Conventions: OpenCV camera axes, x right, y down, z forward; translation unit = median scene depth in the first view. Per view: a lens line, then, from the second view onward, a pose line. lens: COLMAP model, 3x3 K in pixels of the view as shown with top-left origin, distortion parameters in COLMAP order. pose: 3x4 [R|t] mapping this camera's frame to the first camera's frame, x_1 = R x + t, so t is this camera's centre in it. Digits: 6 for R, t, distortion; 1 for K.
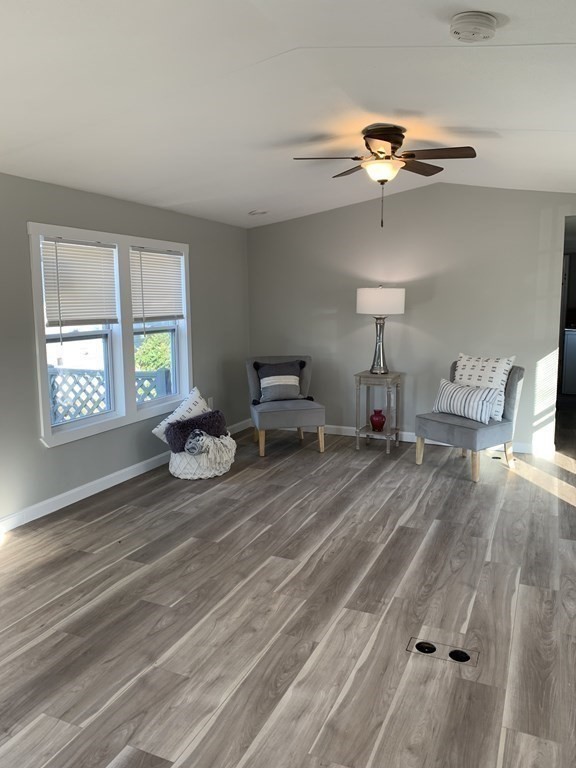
lens RADIAL K [[587.0, 0, 291.4], [0, 587.0, 383.6], [0, 0, 1]] dist [0.053391, -0.071057]
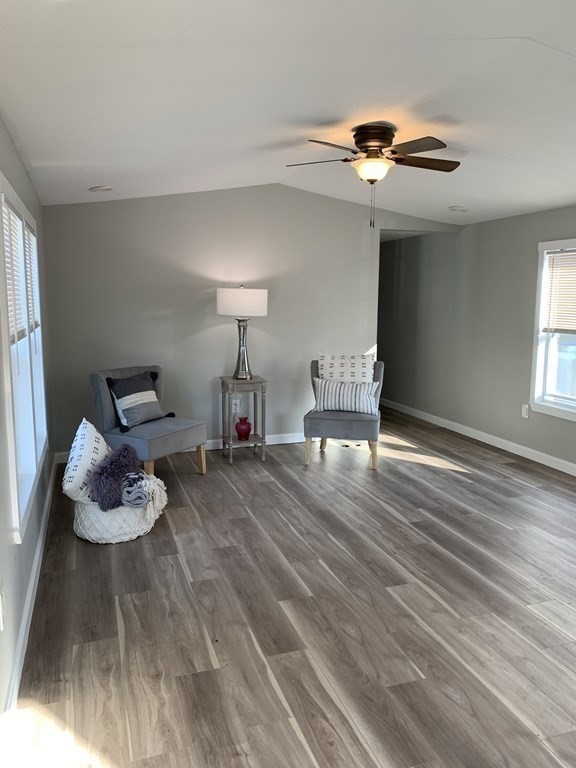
lens RADIAL K [[587.0, 0, 292.3], [0, 587.0, 383.4], [0, 0, 1]] dist [0.053391, -0.071057]
pose [[0.733614, -0.093597, 0.673090, -0.624607], [0.092912, 0.994983, 0.037092, -0.055003], [-0.673185, 0.035327, 0.738630, 0.370382]]
